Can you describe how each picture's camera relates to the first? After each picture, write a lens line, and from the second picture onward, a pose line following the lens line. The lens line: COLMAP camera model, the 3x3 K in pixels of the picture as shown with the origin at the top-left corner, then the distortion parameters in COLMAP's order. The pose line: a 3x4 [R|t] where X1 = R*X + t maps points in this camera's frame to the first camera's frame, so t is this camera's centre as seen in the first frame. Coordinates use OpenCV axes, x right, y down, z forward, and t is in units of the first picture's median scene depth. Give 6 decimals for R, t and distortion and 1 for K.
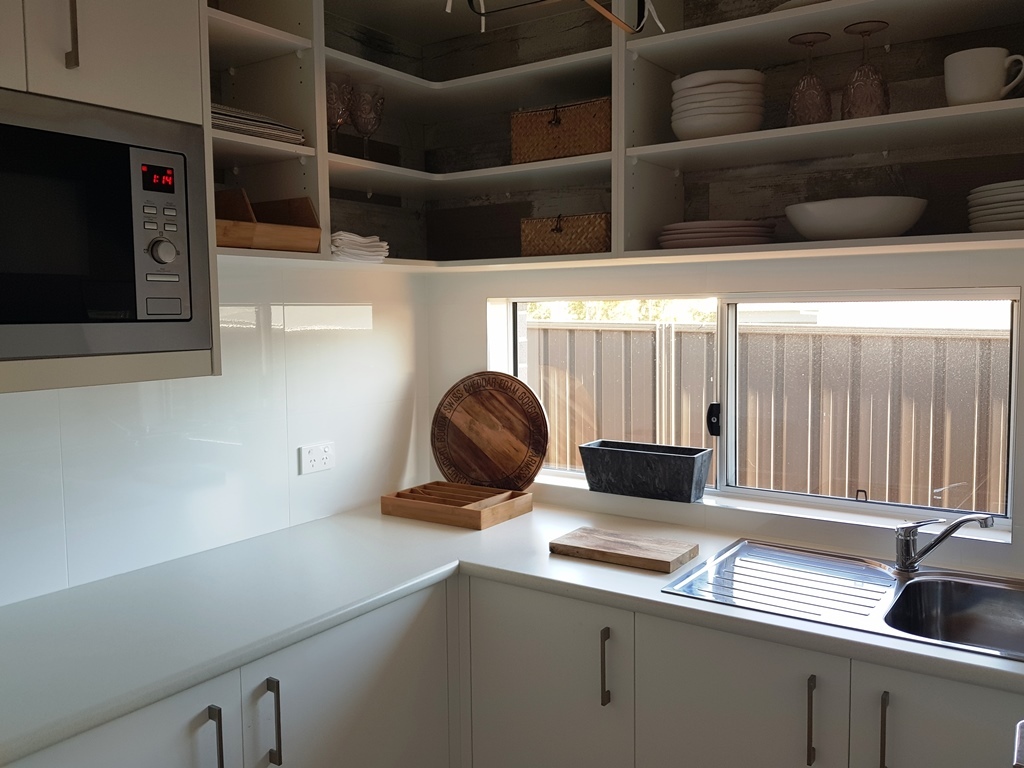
lens RADIAL K [[841.1, 0, 514.7], [0, 841.1, 377.7], [0, 0, 1]] dist [0.036520, -0.097522]
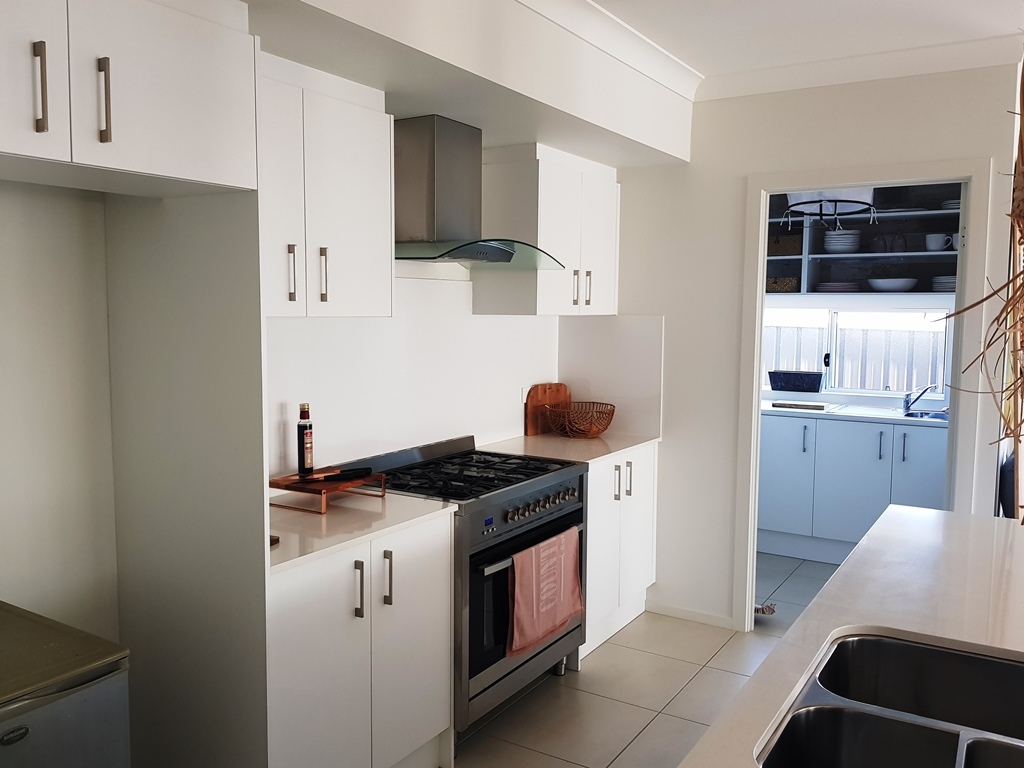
lens RADIAL K [[841.1, 0, 510.0], [0, 841.1, 387.1], [0, 0, 1]] dist [0.036520, -0.097522]
pose [[0.998892, 0.012030, 0.045488, -0.920771], [-0.012696, 0.999816, 0.014393, 0.122353], [-0.045306, -0.014955, 0.998861, -1.629543]]
